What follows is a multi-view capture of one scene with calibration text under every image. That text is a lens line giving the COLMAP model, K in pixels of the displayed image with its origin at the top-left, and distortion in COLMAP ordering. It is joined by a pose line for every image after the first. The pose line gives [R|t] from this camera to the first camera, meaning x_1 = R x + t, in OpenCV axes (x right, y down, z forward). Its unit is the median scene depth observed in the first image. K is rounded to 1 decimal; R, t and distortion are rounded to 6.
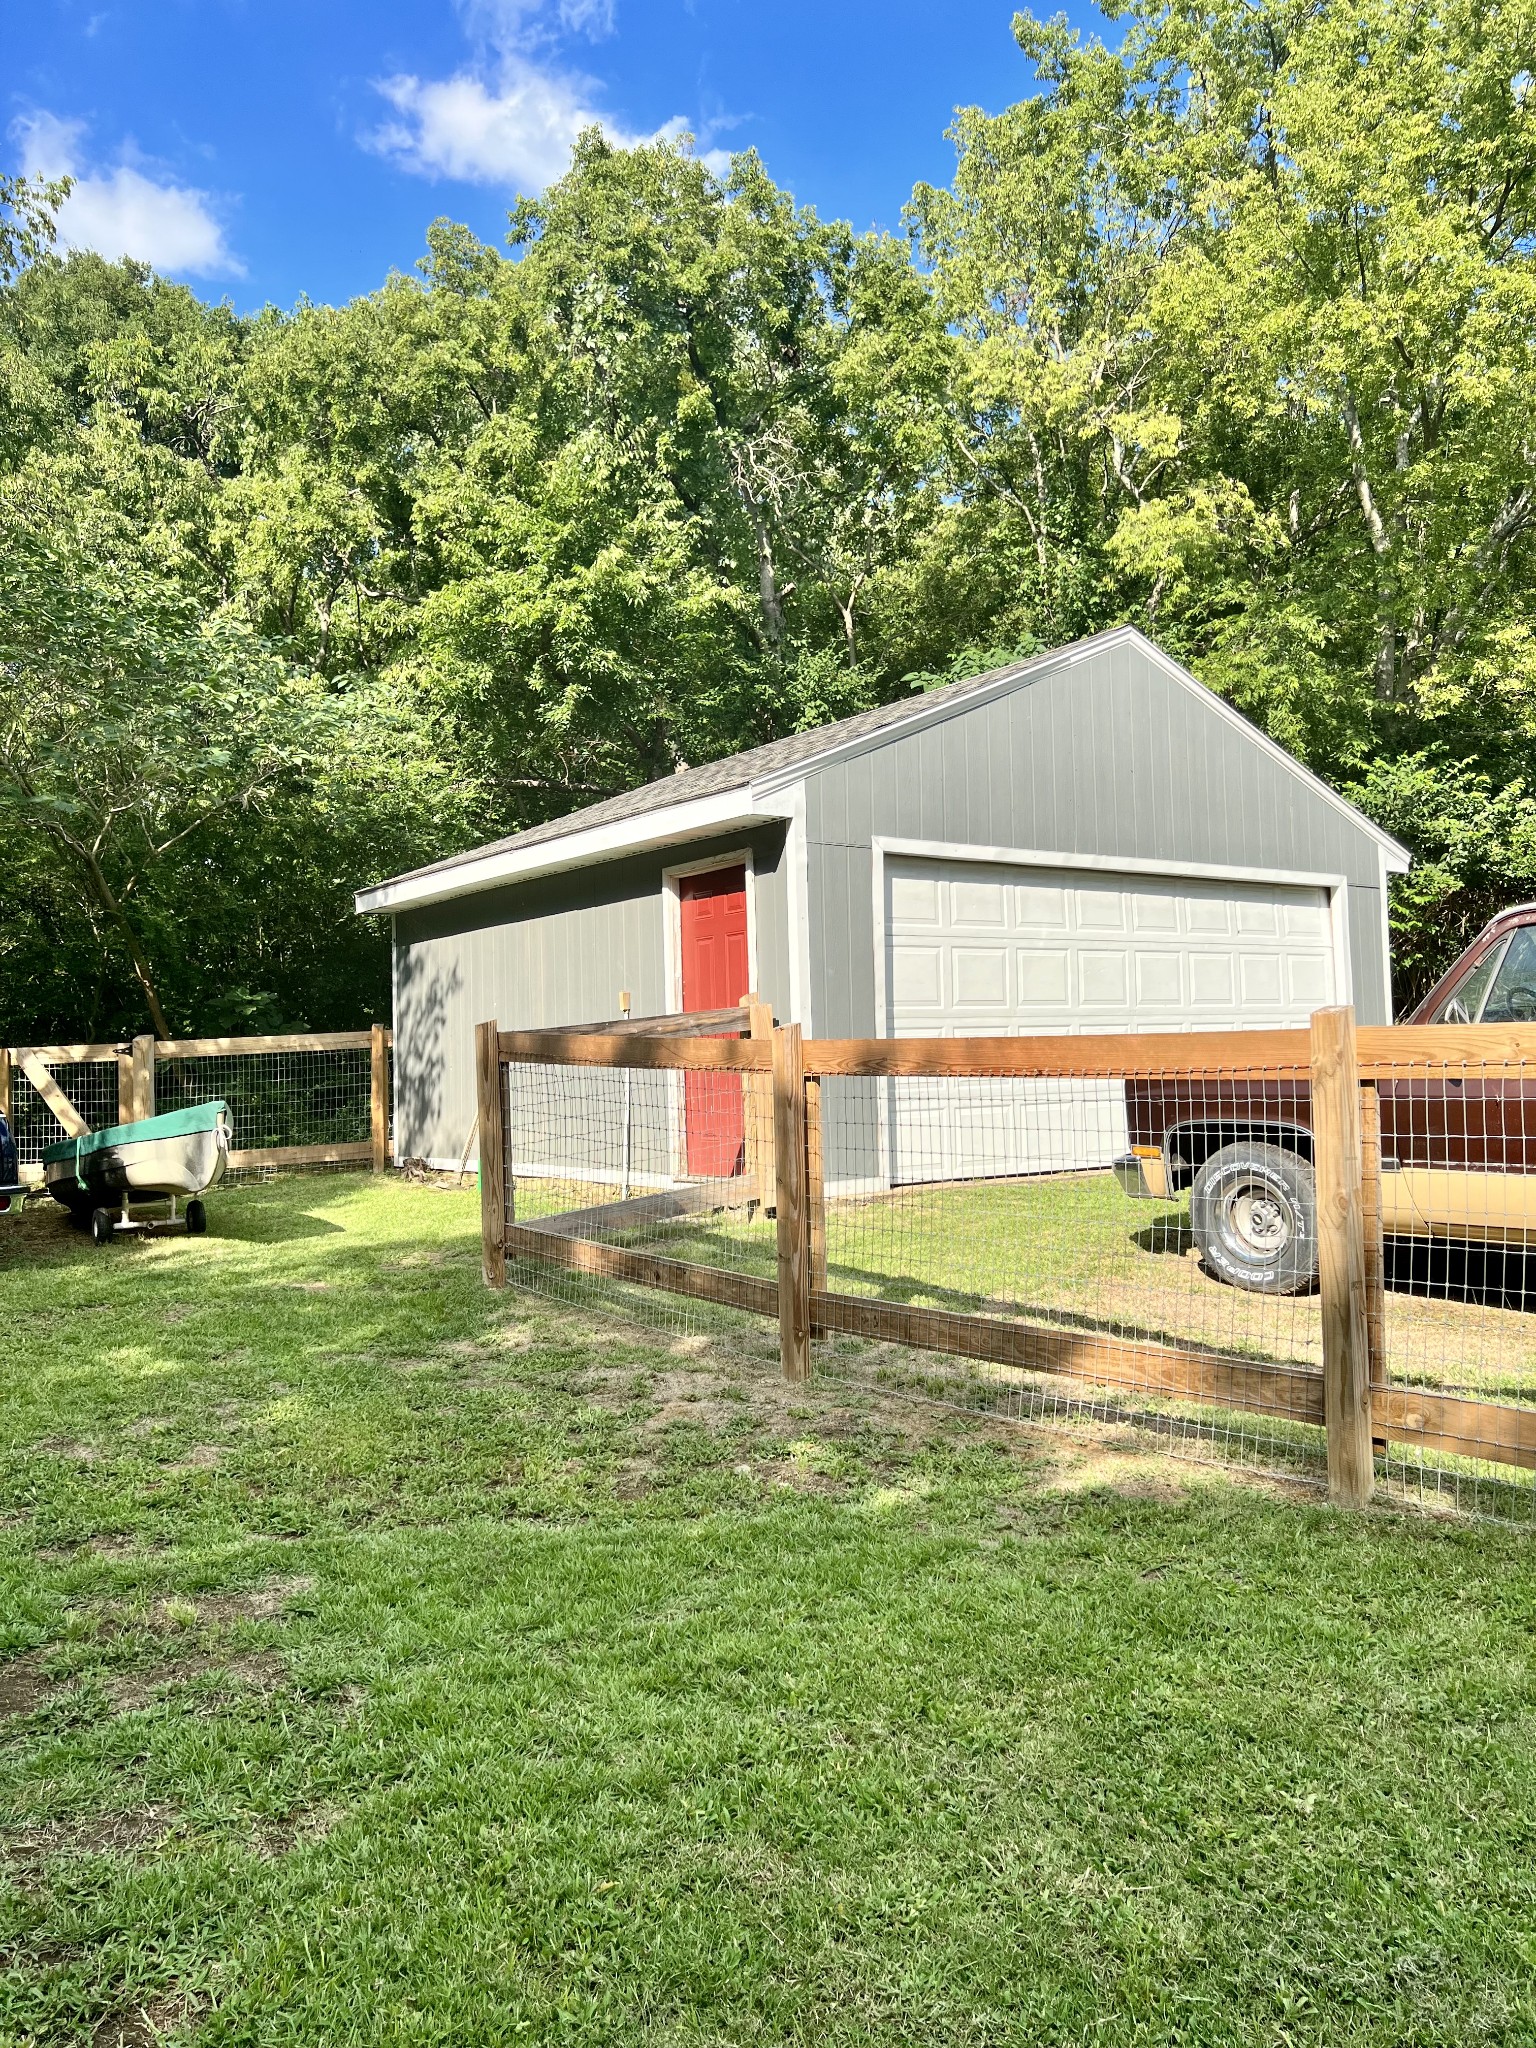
lens RADIAL K [[1489.7, 0, 768.0], [0, 1489.7, 1024.0], [0, 0, 1]] dist [0.001915, 0.000492]
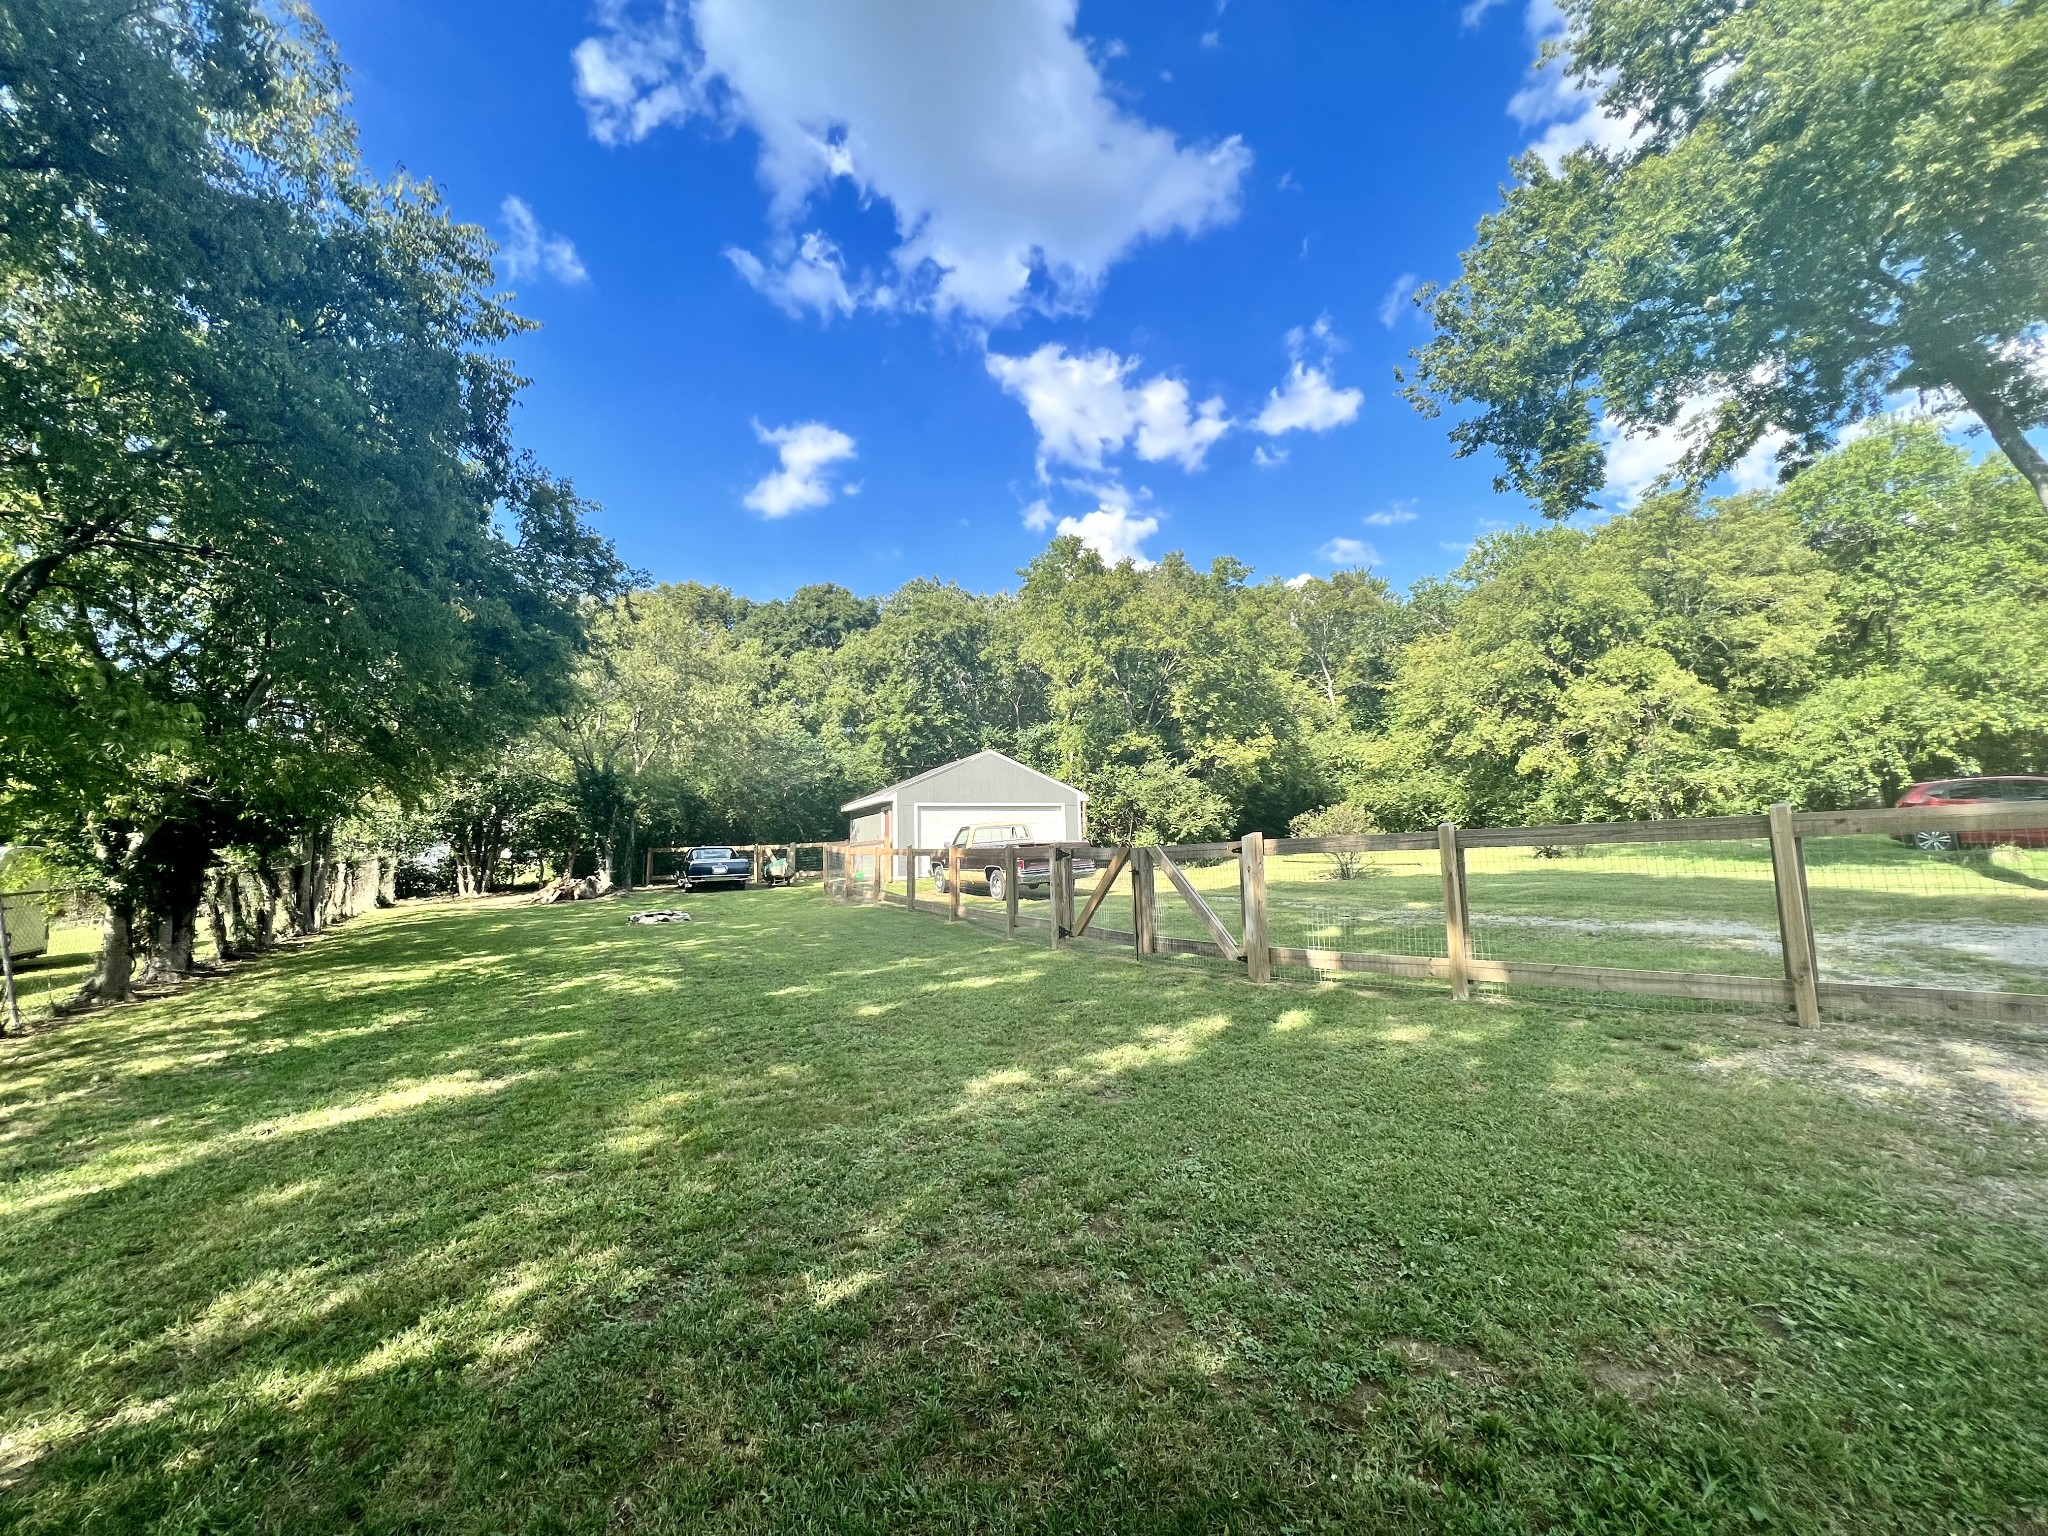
lens RADIAL K [[820.7, 0, 1018.0], [0, 820.7, 759.2], [0, 0, 1]] dist [-0.001110, 0.000273]
pose [[0.969841, -0.015174, -0.243267, 0.676205], [-0.005894, 0.996308, -0.085644, -0.028331], [0.243668, 0.084495, 0.966171, -0.949836]]
